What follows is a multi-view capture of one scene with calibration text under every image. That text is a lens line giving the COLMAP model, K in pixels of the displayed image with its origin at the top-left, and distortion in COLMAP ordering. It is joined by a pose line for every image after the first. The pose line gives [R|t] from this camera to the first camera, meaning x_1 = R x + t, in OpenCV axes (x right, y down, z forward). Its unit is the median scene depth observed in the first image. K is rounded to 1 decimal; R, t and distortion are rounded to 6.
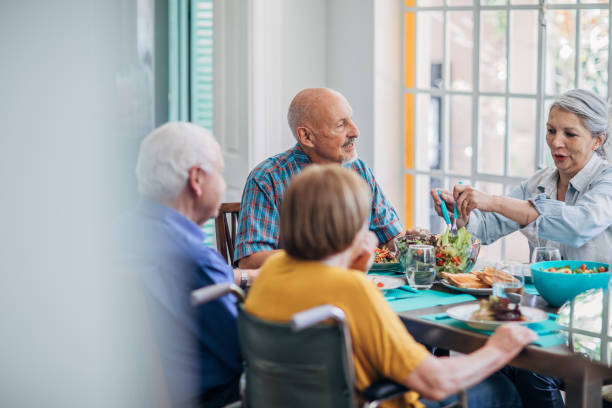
lens RADIAL K [[1615.8, 0, 306.0], [0, 1615.8, 204.0], [0, 0, 1]] dist [-0.178200, 0.510658]
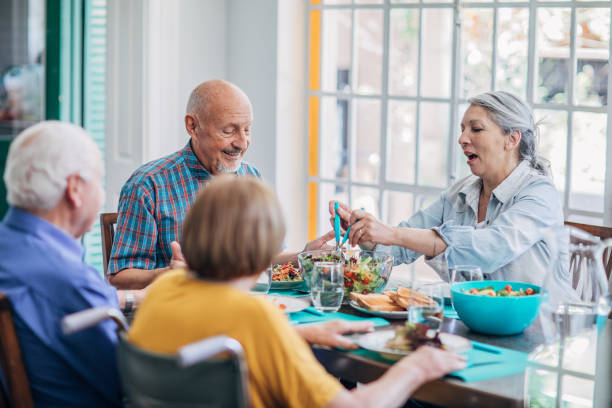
lens RADIAL K [[1615.8, 0, 306.0], [0, 1615.8, 204.0], [0, 0, 1]] dist [-0.178200, 0.510658]
pose [[0.998179, 0.006029, 0.060011, 0.004990], [-0.005787, 0.999974, -0.004212, -0.003239], [-0.060035, 0.003857, 0.998189, 0.103712]]
